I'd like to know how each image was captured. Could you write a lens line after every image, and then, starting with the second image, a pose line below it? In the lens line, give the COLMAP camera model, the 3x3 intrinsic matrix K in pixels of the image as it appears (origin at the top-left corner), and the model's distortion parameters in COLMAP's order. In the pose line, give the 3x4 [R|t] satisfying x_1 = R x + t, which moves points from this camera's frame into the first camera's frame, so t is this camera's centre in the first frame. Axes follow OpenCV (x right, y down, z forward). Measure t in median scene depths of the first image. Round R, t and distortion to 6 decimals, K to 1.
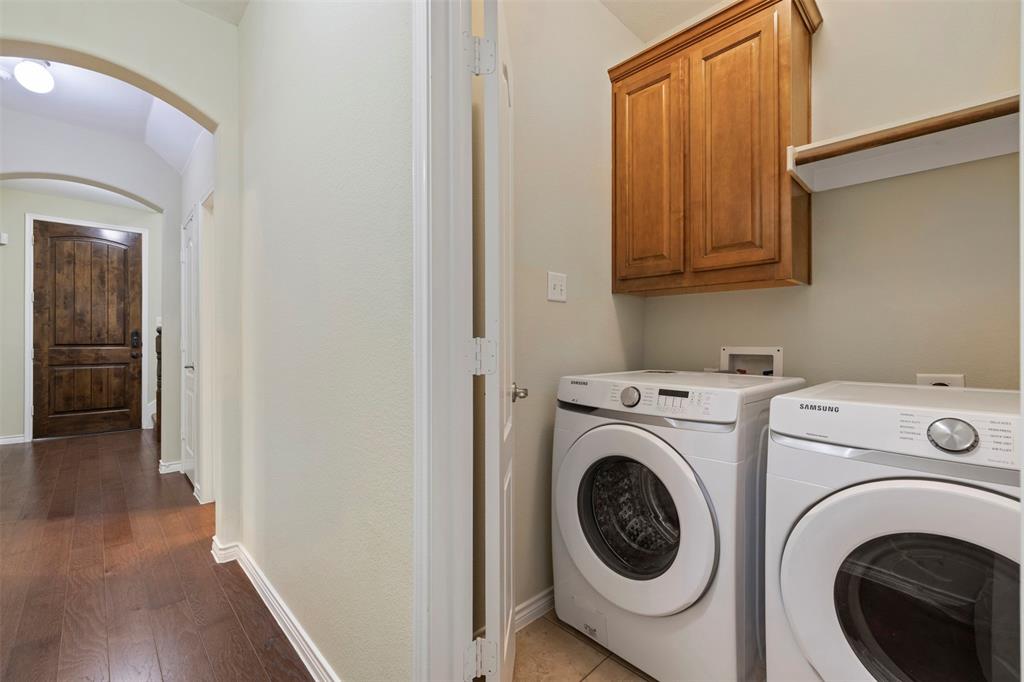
lens RADIAL K [[437.4, 0, 513.0], [0, 437.4, 339.1], [0, 0, 1]] dist [0.002076, 0.000620]
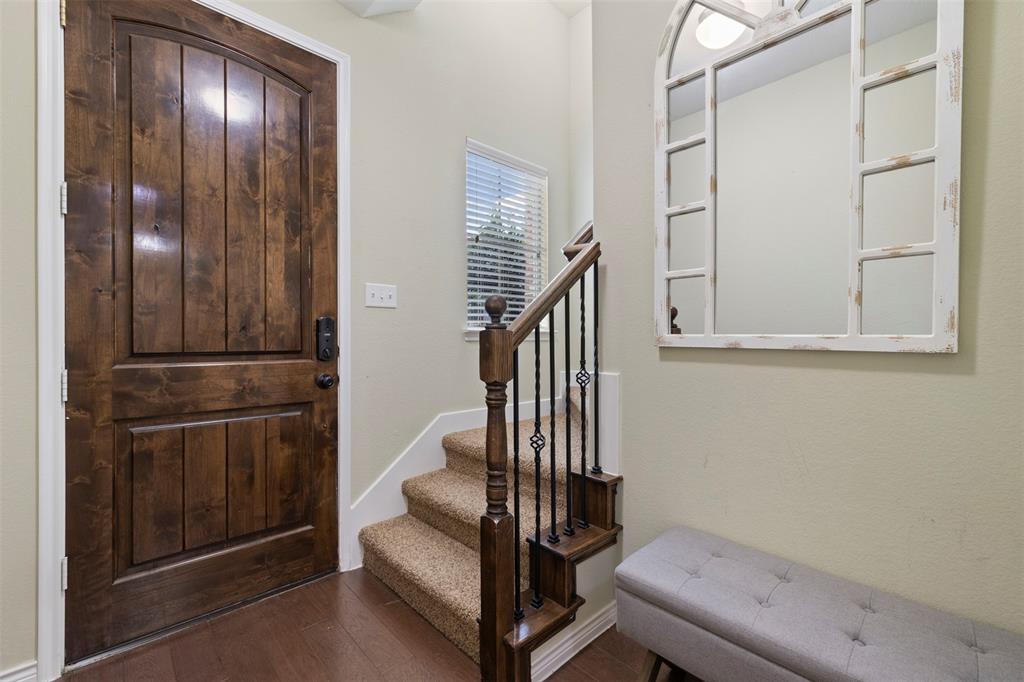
lens RADIAL K [[437.4, 0, 511.2], [0, 437.4, 341.3], [0, 0, 1]] dist [0.002076, 0.000620]
pose [[0.999929, -0.001900, -0.011751, -0.728164], [0.001932, 0.999994, 0.002761, 0.001979], [0.011746, -0.002784, 0.999927, 0.652266]]
